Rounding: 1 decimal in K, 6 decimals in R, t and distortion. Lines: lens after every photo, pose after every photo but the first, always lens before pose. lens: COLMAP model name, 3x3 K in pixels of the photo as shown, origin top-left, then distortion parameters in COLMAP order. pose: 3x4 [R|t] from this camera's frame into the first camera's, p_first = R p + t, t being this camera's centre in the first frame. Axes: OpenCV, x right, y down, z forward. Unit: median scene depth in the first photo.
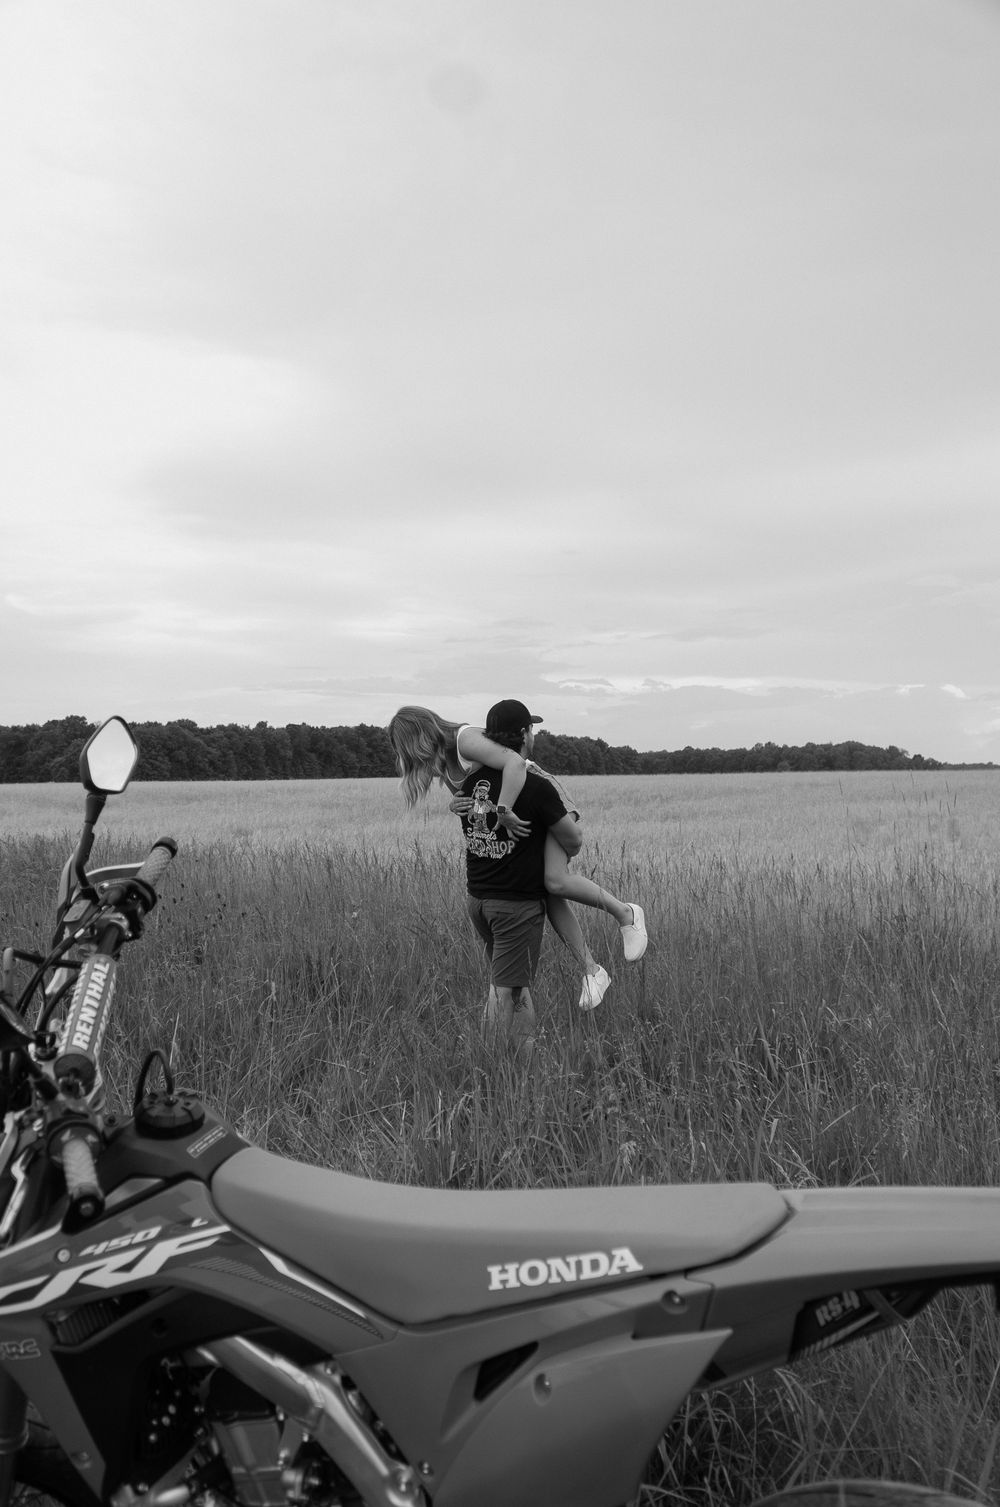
lens RADIAL K [[1477.6, 0, 466.9], [0, 1477.6, 756.0], [0, 0, 1]] dist [0.092911, -0.155914]
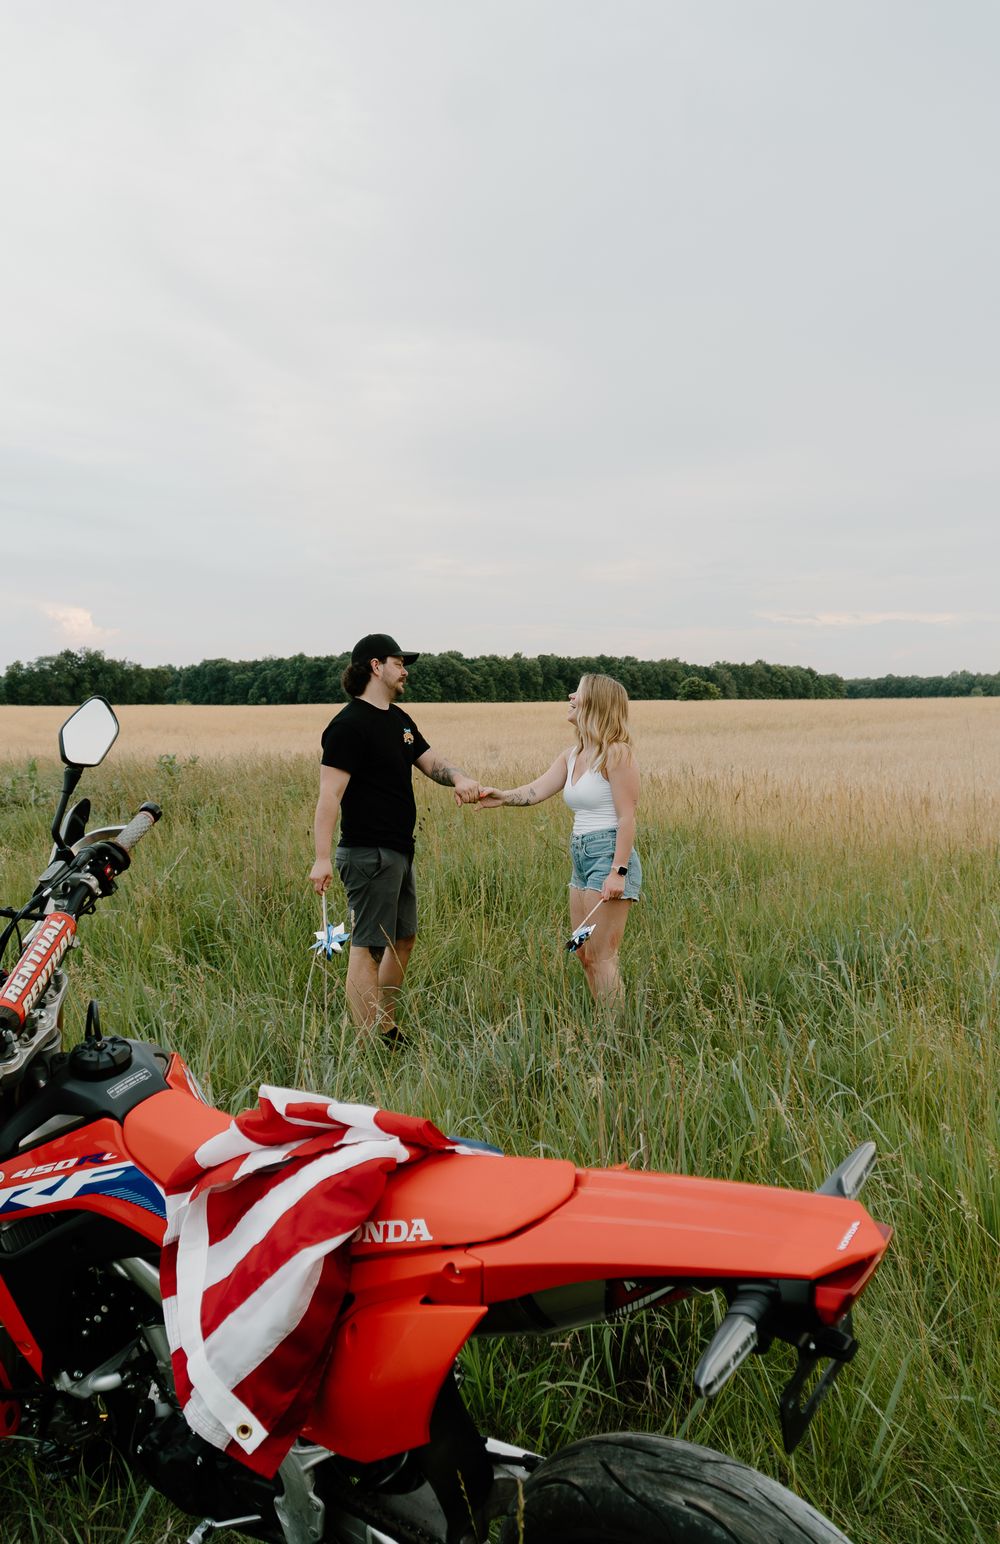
lens RADIAL K [[1259.3, 0, 520.7], [0, 1259.3, 773.6], [0, 0, 1]] dist [0.007207, 0.003580]
pose [[0.990074, 0.012602, -0.139980, 0.259532], [-0.002275, 0.997278, 0.073697, -0.047866], [0.140527, -0.072647, 0.987408, 0.121095]]
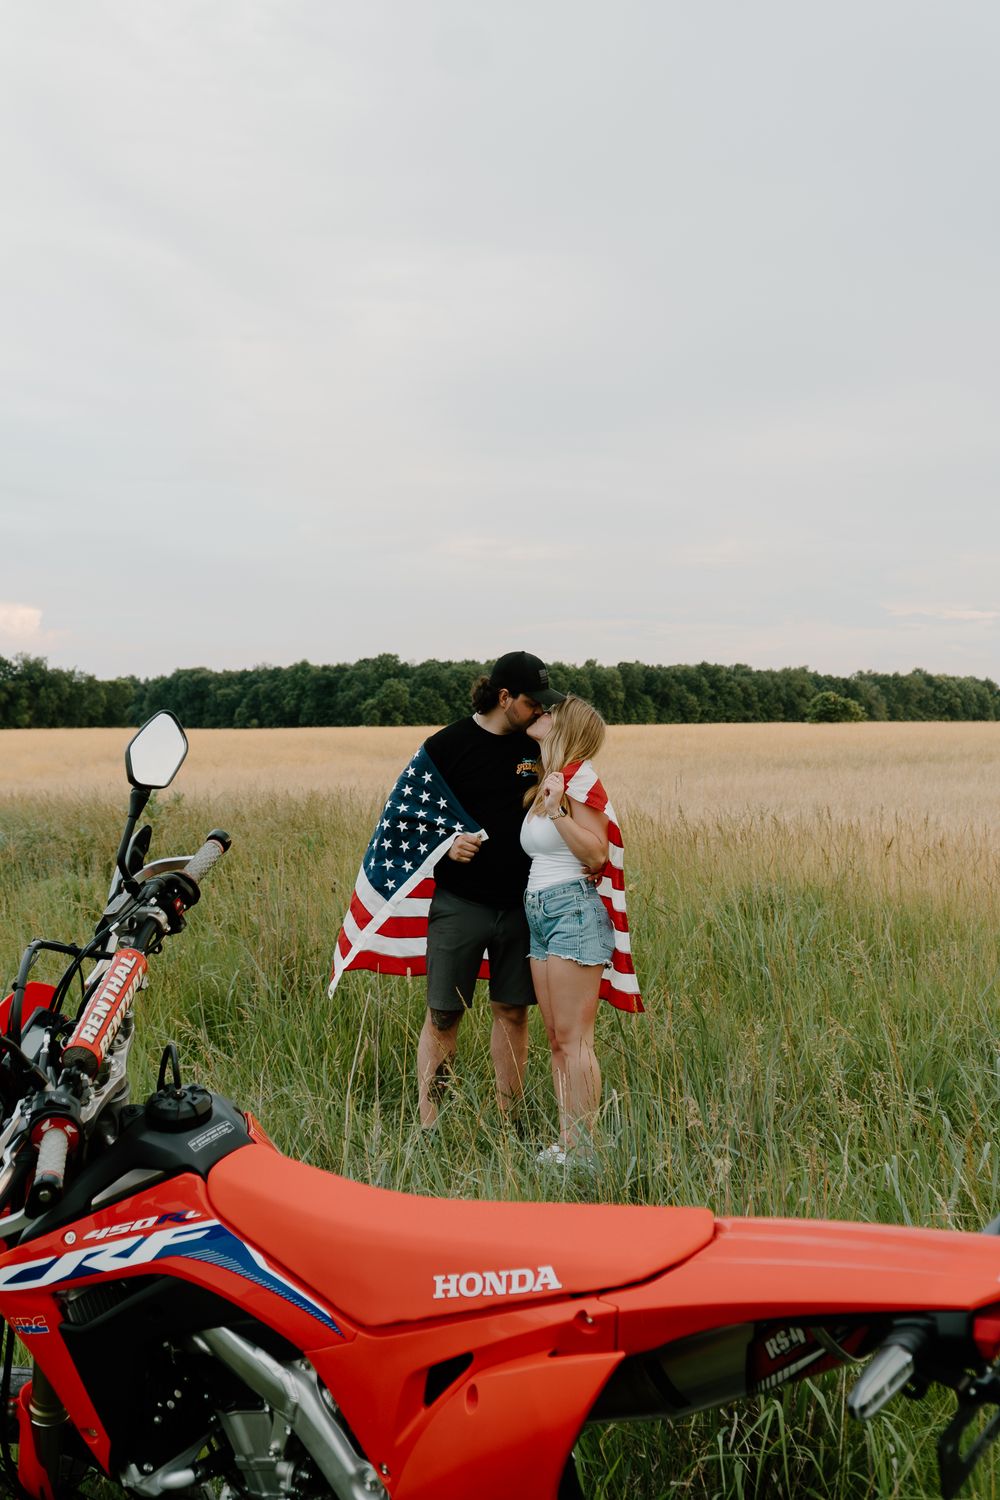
lens RADIAL K [[1689.6, 0, 504.0], [0, 1689.6, 734.3], [0, 0, 1]] dist [0.057598, -0.024412]
pose [[0.981277, 0.006524, -0.192489, 0.254572], [-0.002262, 0.999748, 0.022355, -0.044847], [0.192587, -0.021501, 0.981044, -0.100682]]
